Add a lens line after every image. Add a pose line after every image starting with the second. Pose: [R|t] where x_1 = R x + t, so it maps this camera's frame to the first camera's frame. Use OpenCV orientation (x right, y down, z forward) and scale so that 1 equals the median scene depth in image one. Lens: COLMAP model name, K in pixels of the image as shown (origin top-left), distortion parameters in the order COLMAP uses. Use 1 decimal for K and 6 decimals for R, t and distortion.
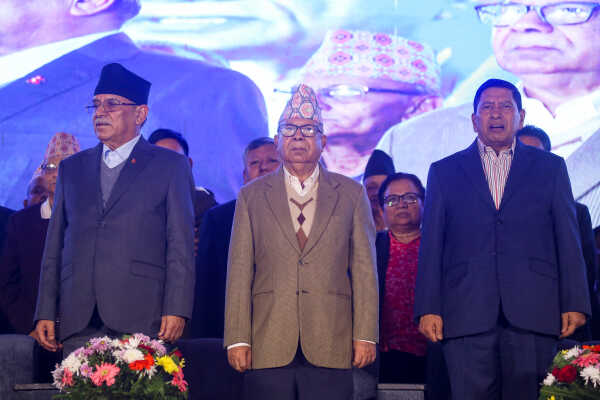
lens RADIAL K [[3137.2, 0, 300.0], [0, 3137.2, 200.0], [0, 0, 1]] dist [0.171517, 9.213217]
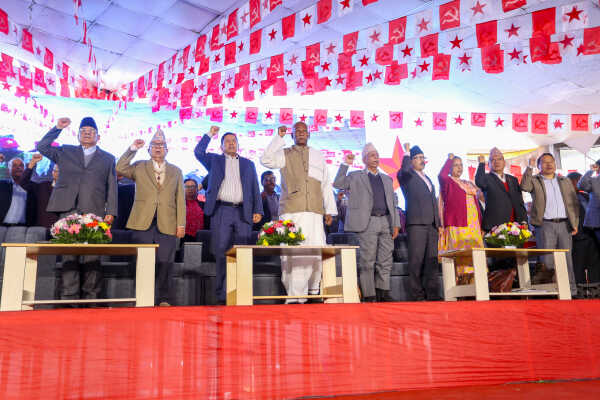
lens RADIAL K [[550.1, 0, 301.0], [0, 550.1, 193.9], [0, 0, 1]] dist [-0.016304, 0.098277]
pose [[0.955616, 0.030872, 0.292994, -0.022291], [-0.005863, 0.996290, -0.085855, 0.063085], [-0.294557, 0.080327, 0.952252, 0.561122]]
